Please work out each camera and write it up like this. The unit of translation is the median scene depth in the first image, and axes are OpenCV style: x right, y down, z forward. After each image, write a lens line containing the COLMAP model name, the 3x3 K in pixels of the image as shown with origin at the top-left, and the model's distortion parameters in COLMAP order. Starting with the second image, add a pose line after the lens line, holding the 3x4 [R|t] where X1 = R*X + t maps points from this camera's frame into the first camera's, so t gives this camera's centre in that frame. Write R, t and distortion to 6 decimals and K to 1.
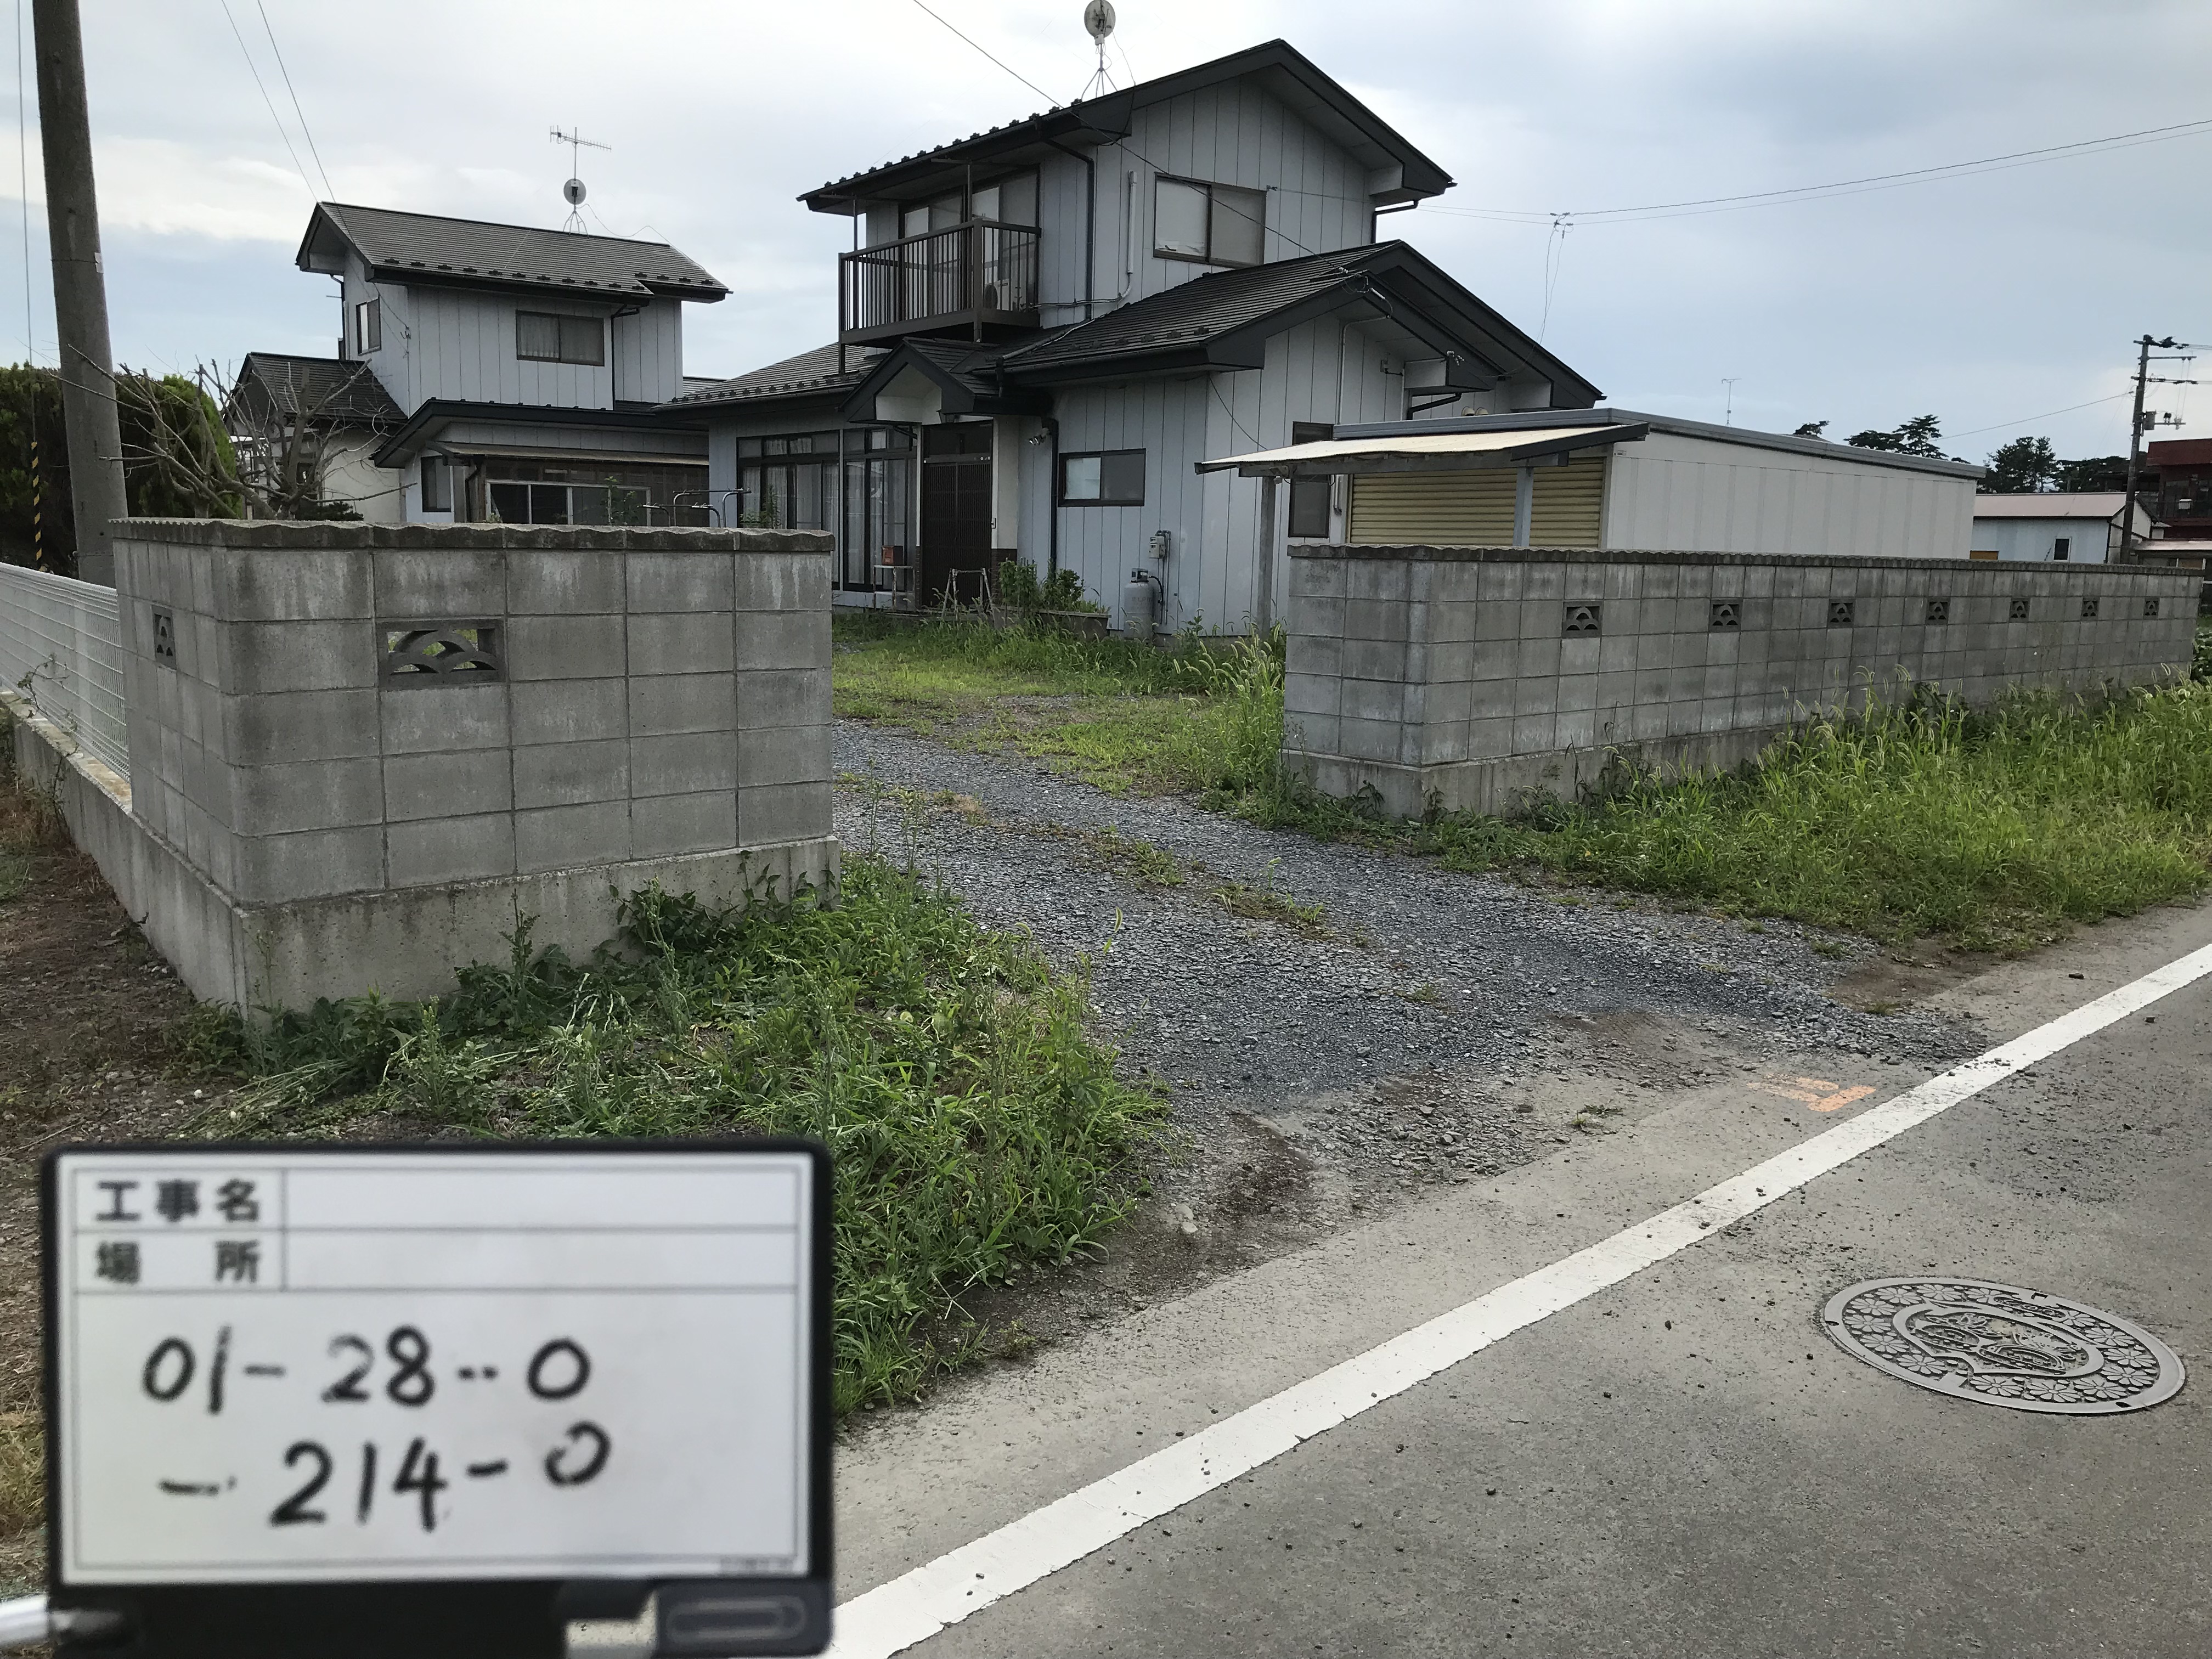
lens RADIAL K [[1784.1, 0, 989.9], [0, 1784.1, 793.0], [0, 0, 1]] dist [0.072308, -0.095510]
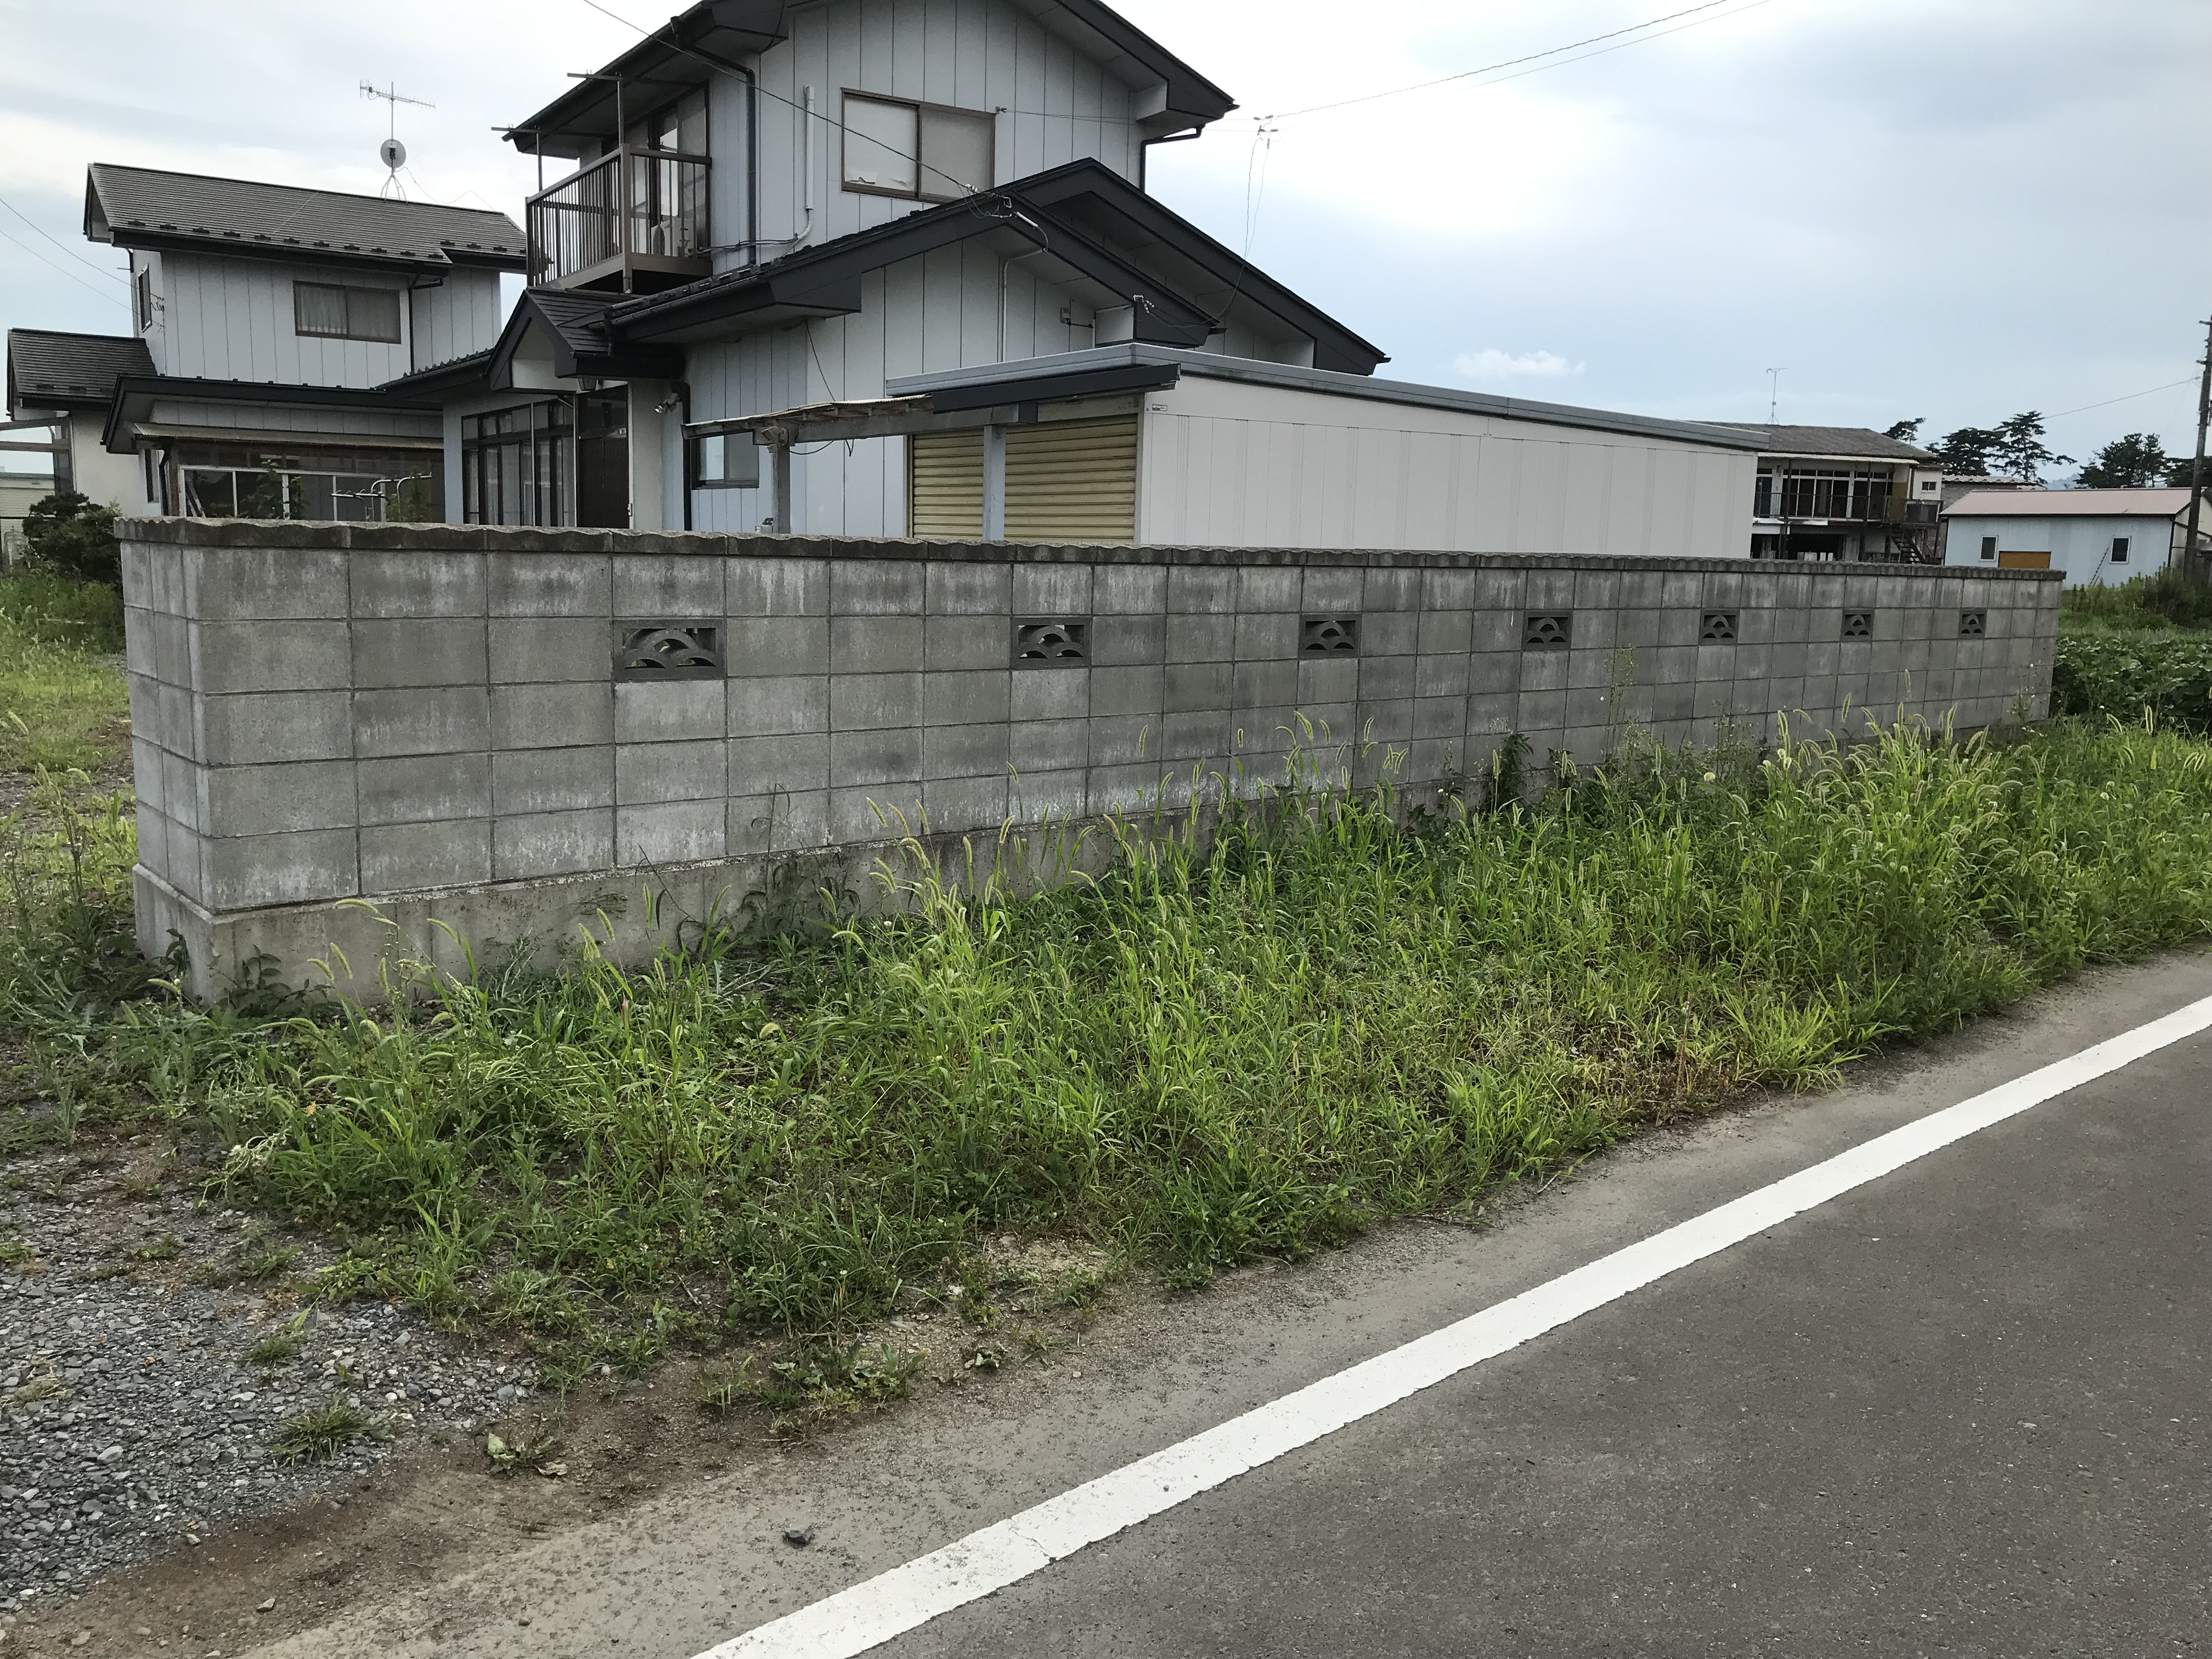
lens RADIAL K [[1784.1, 0, 989.9], [0, 1784.1, 793.0], [0, 0, 1]] dist [0.072308, -0.095510]
pose [[0.998668, 0.007612, -0.051024, 0.220025], [-0.007664, 0.999970, -0.000823, -0.023246], [0.051017, 0.001213, 0.998697, 0.193366]]
